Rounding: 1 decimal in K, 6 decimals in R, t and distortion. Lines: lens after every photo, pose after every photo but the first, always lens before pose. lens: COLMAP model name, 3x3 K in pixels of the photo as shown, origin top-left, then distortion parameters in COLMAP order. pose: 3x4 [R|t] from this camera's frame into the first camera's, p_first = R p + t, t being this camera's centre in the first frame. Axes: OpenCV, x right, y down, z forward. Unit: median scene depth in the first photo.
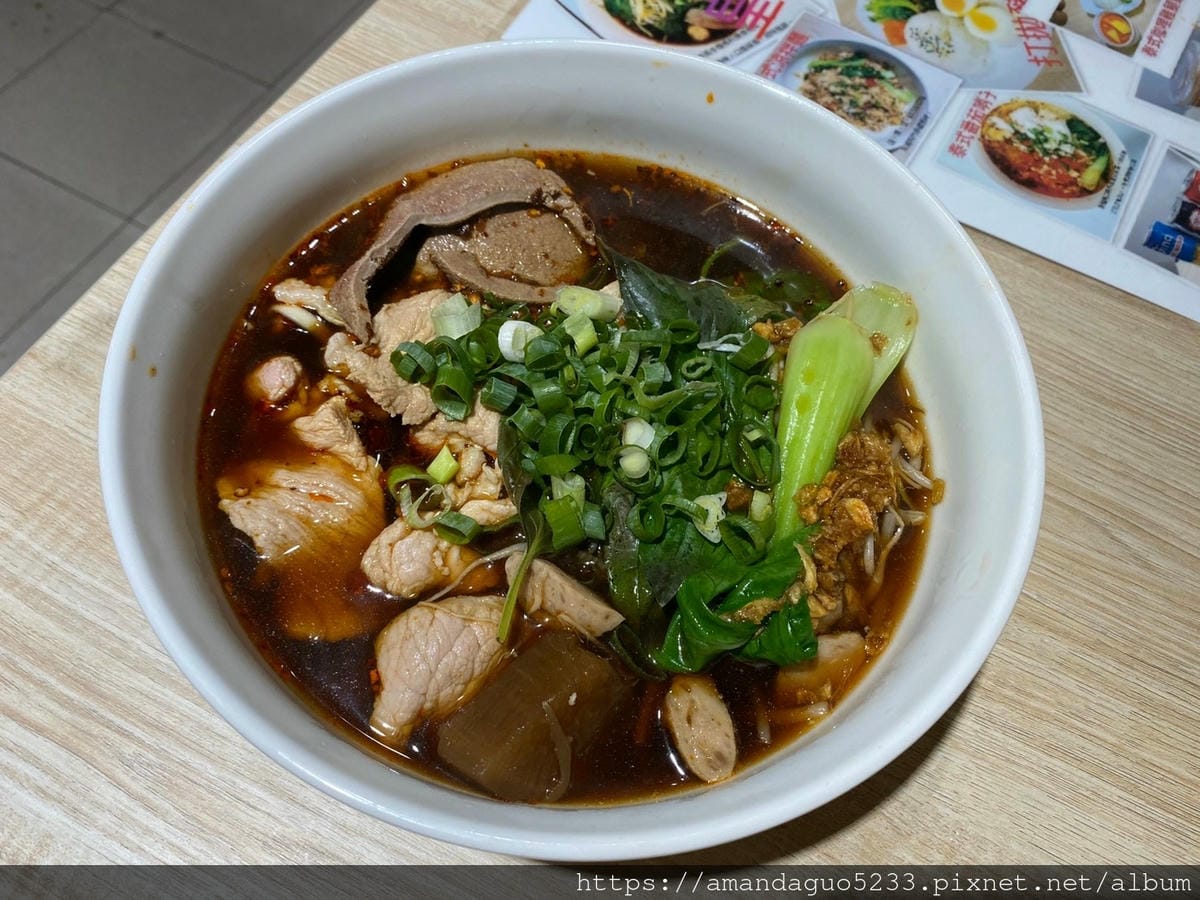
lens RADIAL K [[962.3, 0, 593.0], [0, 962.3, 445.2], [0, 0, 1]] dist [0.013063, -0.046008]
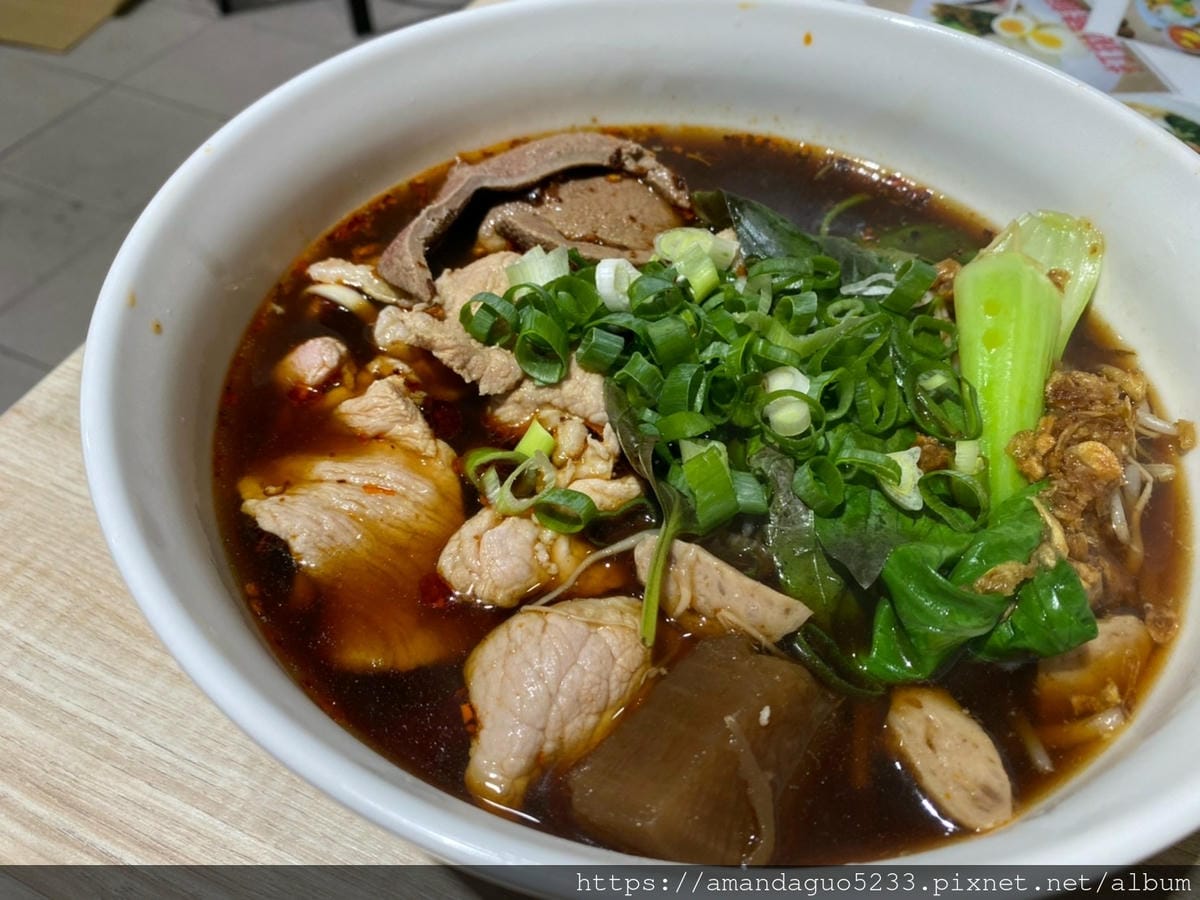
lens RADIAL K [[952.5, 0, 585.0], [0, 952.5, 453.7], [0, 0, 1]] dist [0.023885, -0.055451]
pose [[0.997140, -0.075144, -0.008086, -0.111077], [0.071927, 0.976378, -0.203745, 0.184595], [0.023205, 0.202581, 0.978991, 0.264726]]
